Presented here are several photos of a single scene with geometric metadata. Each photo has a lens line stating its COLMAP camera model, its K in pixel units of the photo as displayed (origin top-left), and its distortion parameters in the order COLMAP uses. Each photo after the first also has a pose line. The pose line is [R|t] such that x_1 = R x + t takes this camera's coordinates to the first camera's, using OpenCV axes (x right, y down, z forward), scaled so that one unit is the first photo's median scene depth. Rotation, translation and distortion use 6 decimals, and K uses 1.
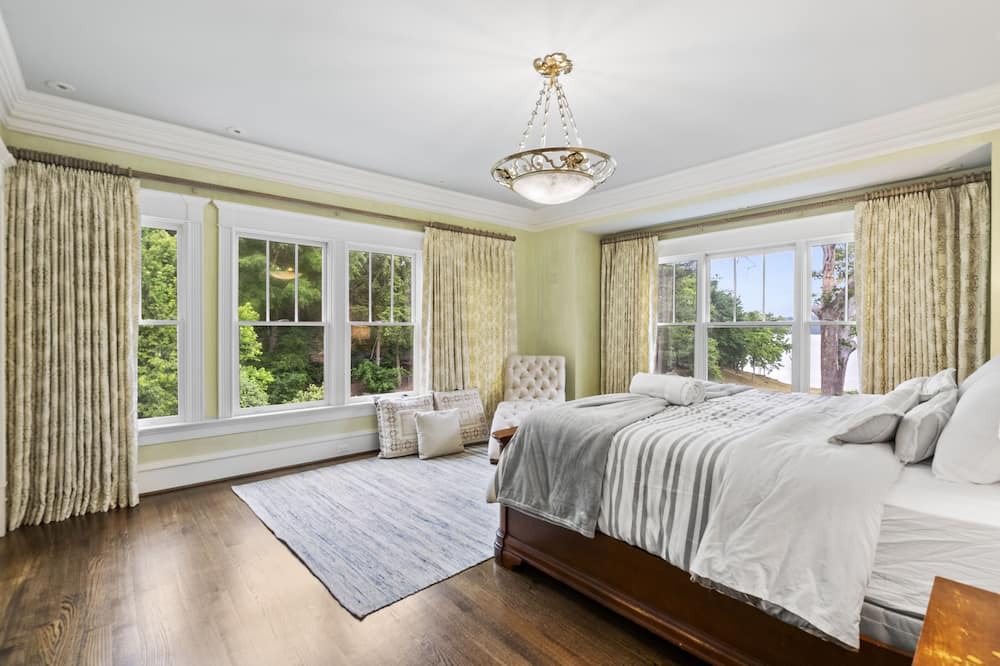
lens RADIAL K [[455.7, 0, 498.7], [0, 455.7, 329.4], [0, 0, 1]] dist [-0.002212, -0.000120]
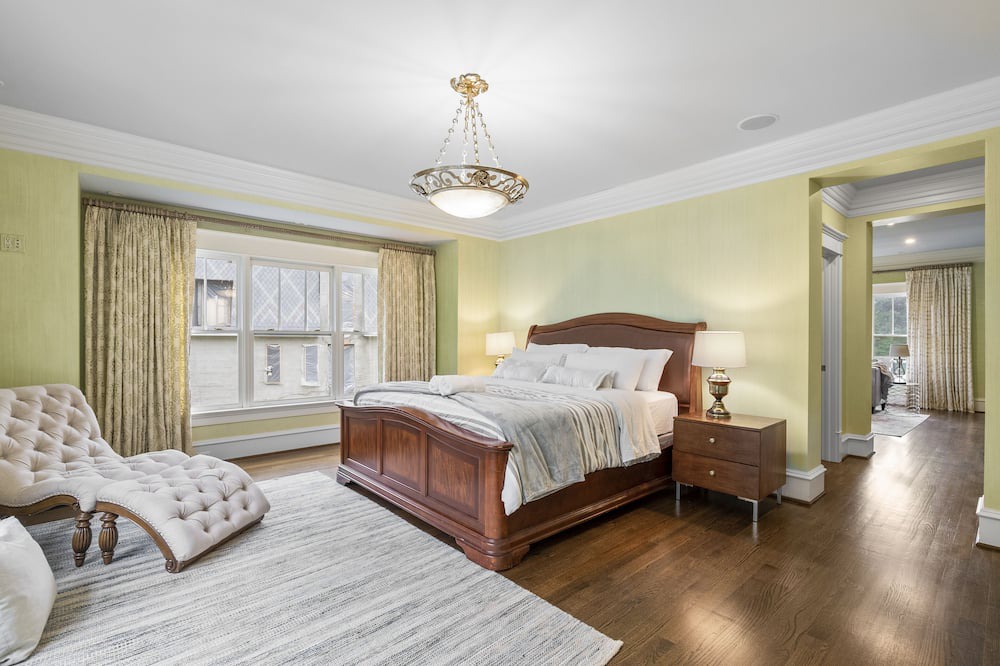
lens RADIAL K [[455.7, 0, 498.5], [0, 455.7, 337.7], [0, 0, 1]] dist [-0.002212, -0.000120]
pose [[-0.003799, -0.002575, 0.999989, -0.761124], [-0.004942, 0.999985, 0.002556, -0.006827], [-0.999981, -0.004932, -0.003811, 0.766536]]
